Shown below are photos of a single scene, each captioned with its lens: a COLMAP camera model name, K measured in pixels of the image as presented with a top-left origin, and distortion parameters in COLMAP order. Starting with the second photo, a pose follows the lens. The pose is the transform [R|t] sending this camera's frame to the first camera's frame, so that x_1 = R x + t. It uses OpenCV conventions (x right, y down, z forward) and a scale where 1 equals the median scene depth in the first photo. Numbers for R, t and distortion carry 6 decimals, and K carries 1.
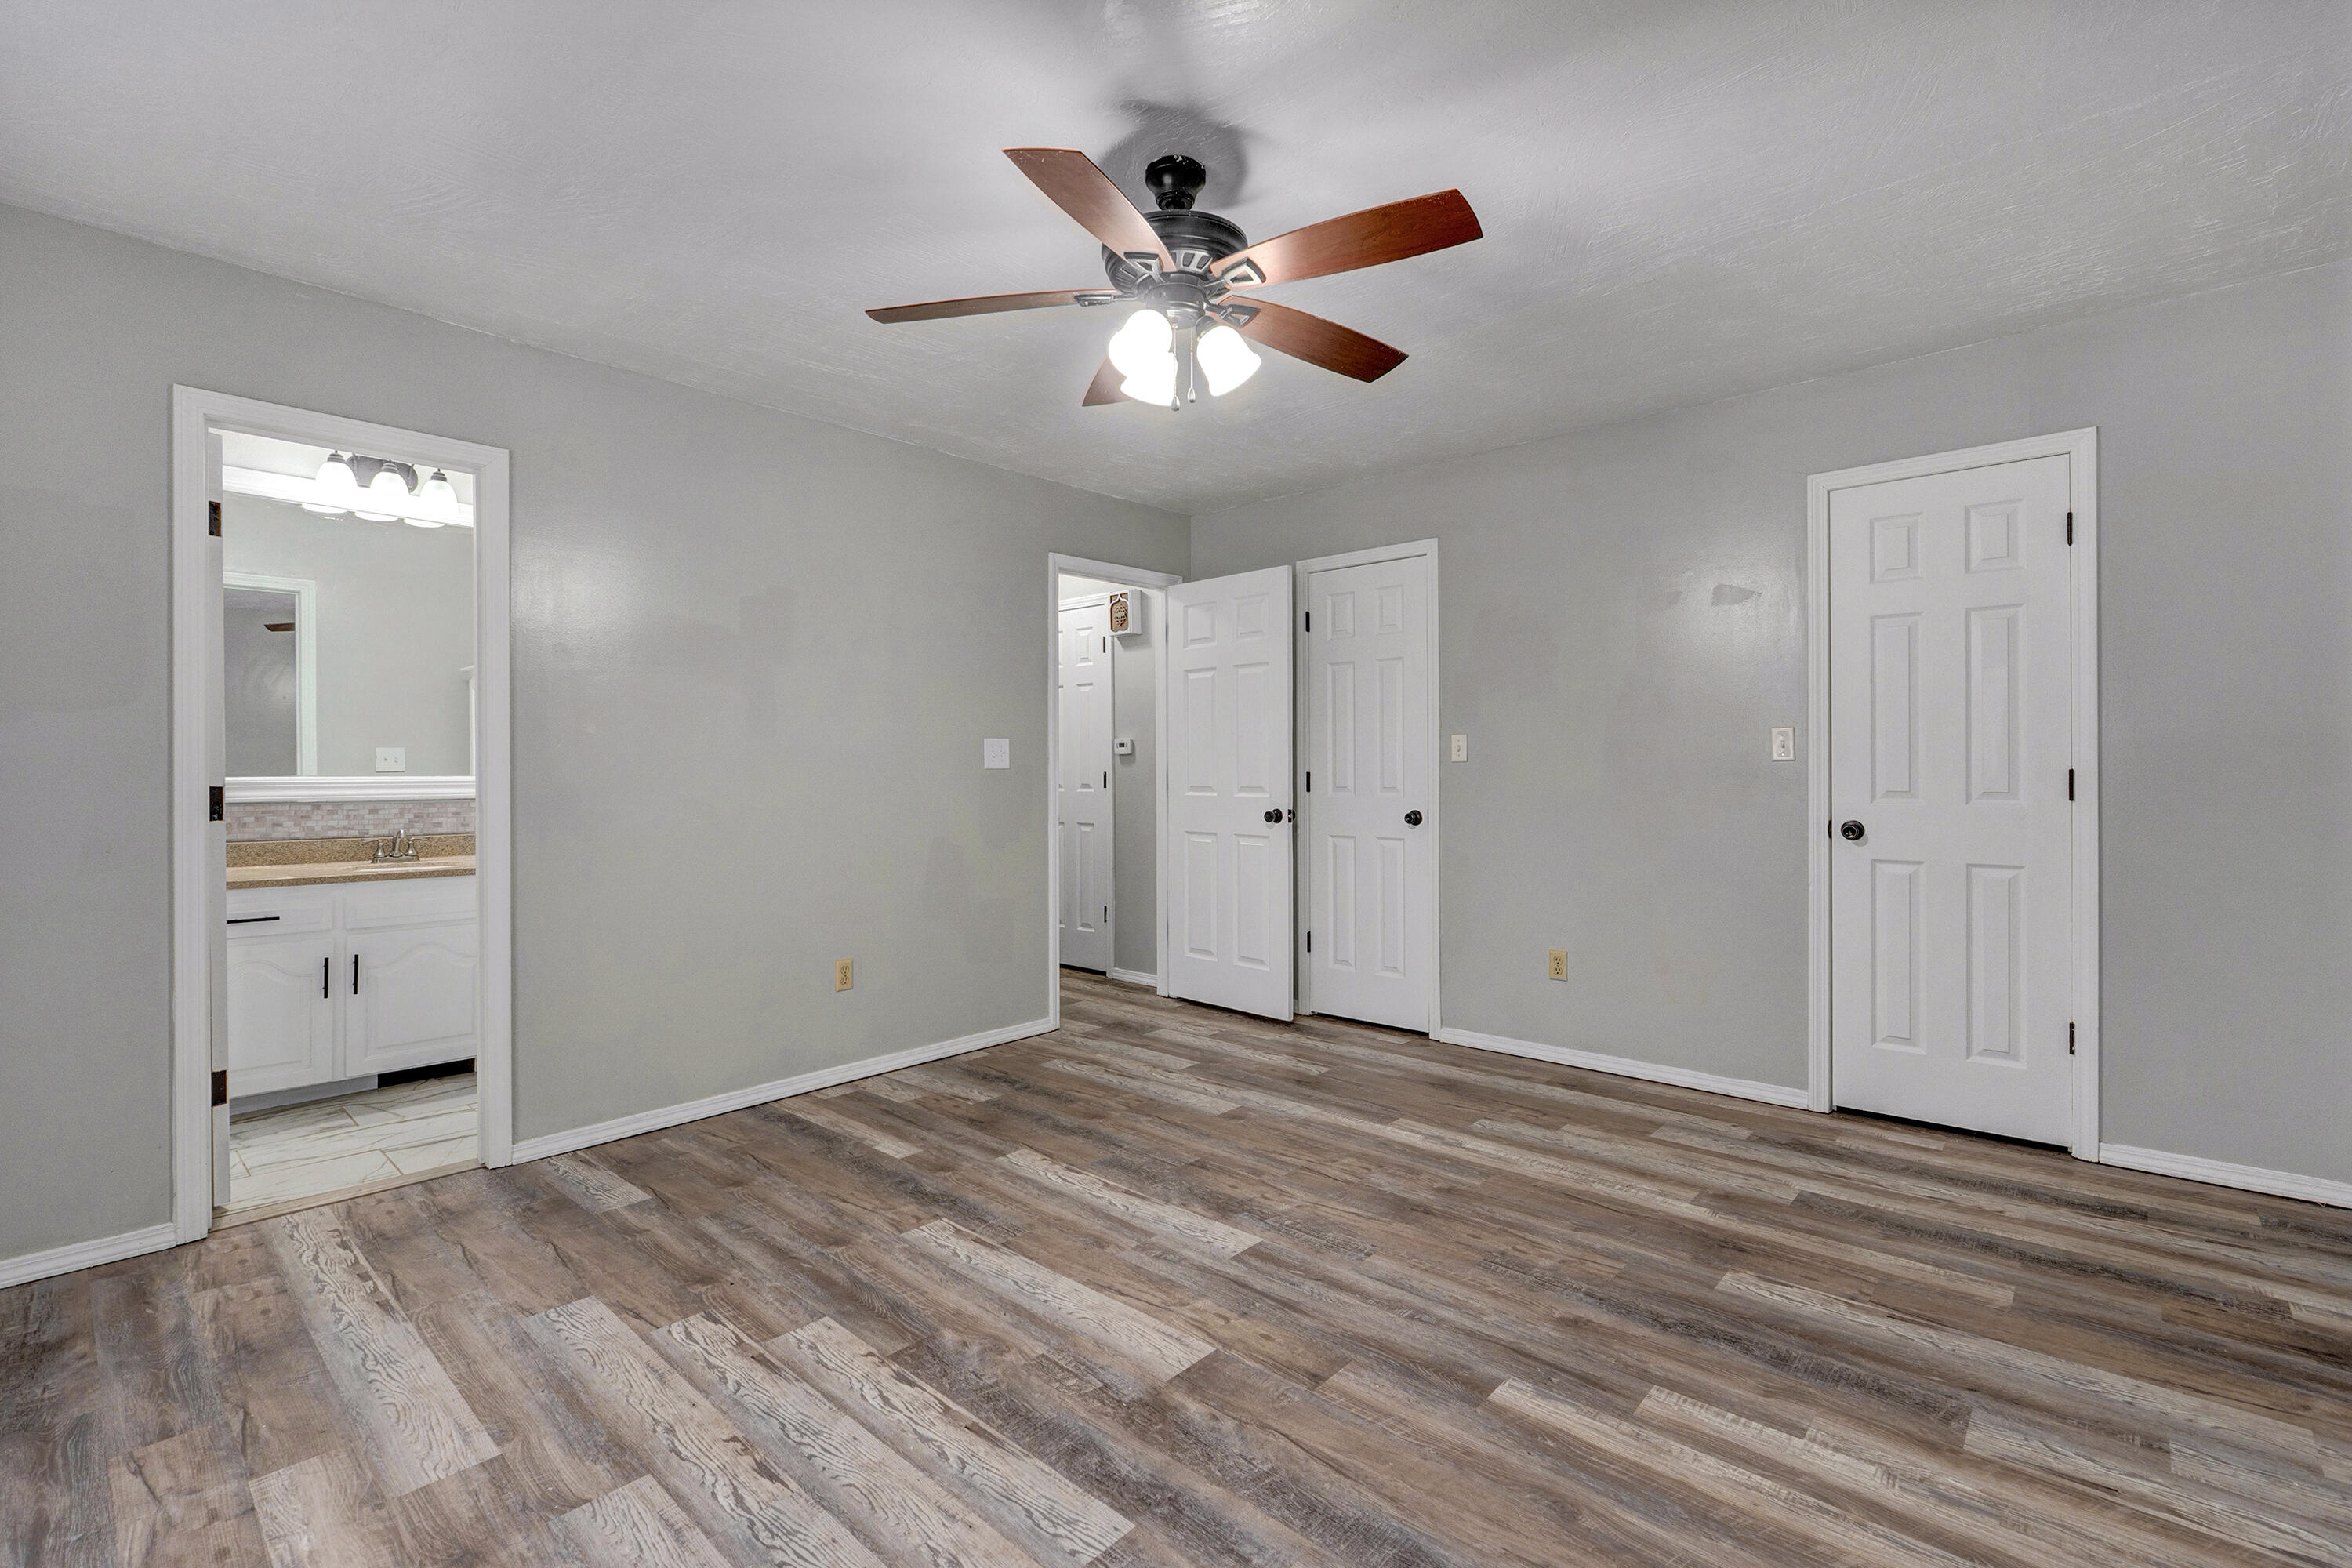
lens RADIAL K [[1089.1, 0, 1174.4], [0, 1089.1, 773.6], [0, 0, 1]] dist [0.000057, 0.000035]
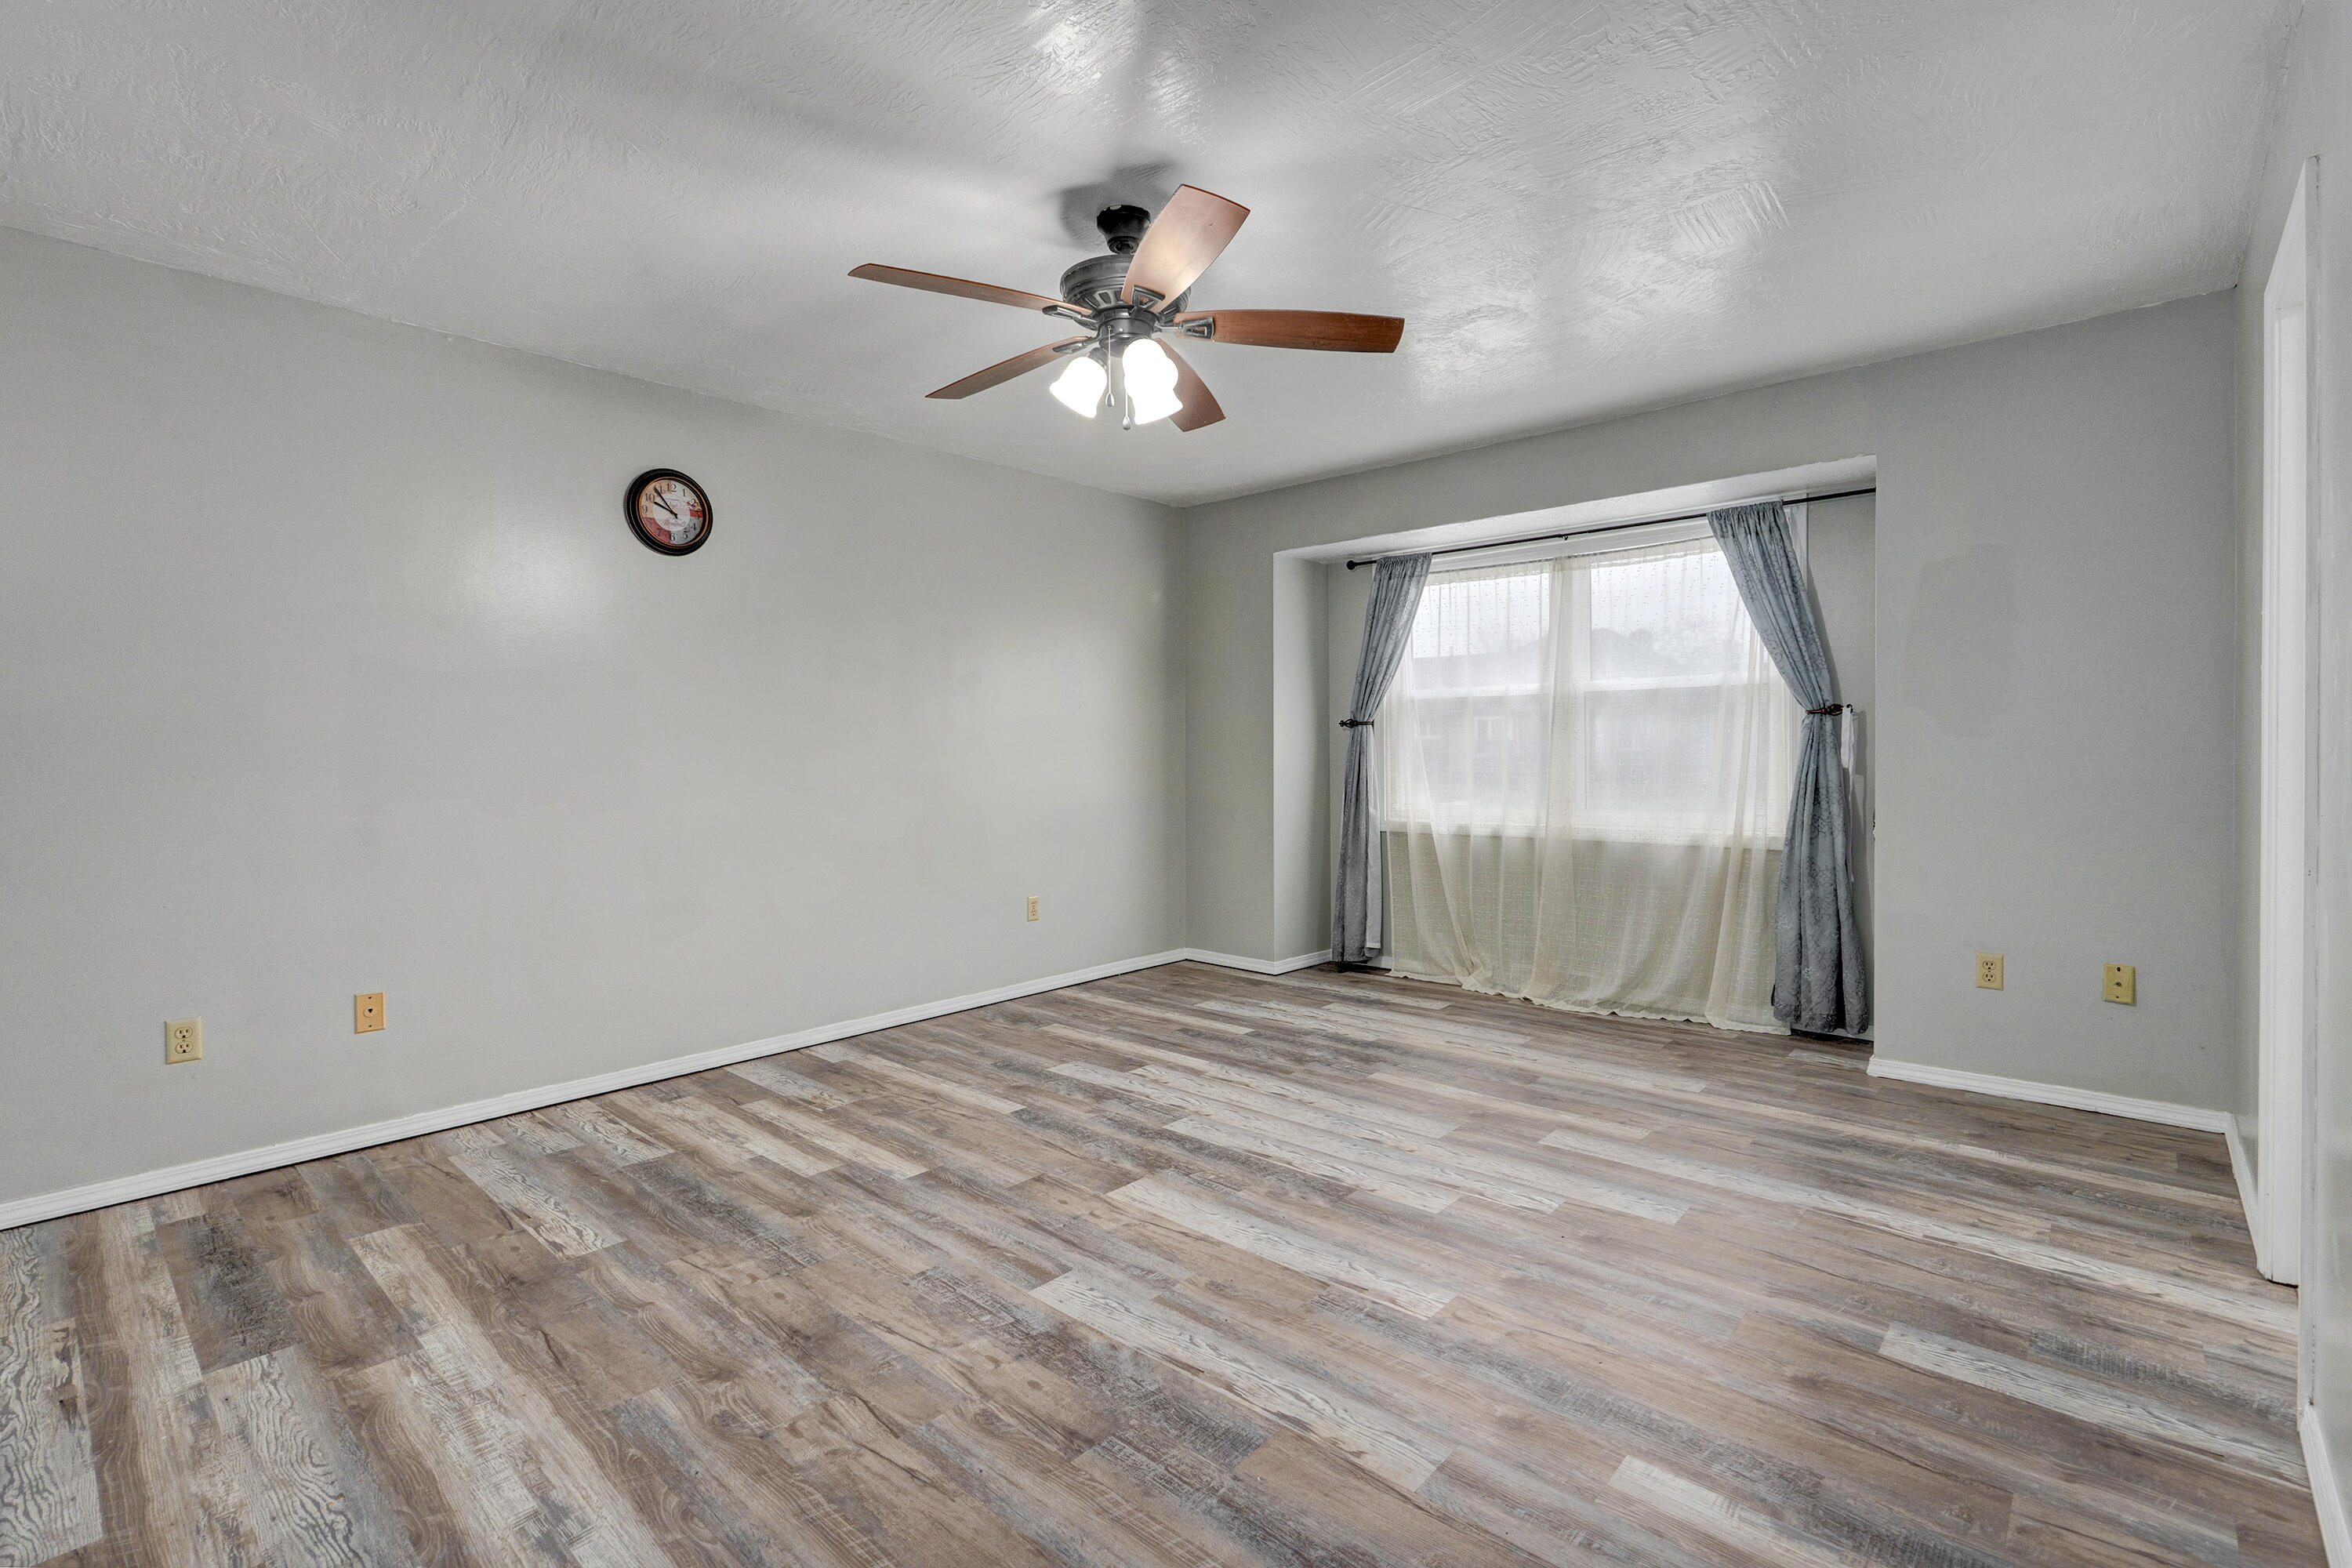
lens RADIAL K [[1089.1, 0, 1179.0], [0, 1089.1, 774.9], [0, 0, 1]] dist [0.000057, 0.000035]
pose [[-0.999866, 0.013498, -0.009277, -0.039034], [0.013217, 0.999469, 0.029771, -0.005550], [0.009674, 0.029645, -0.999514, 2.034683]]
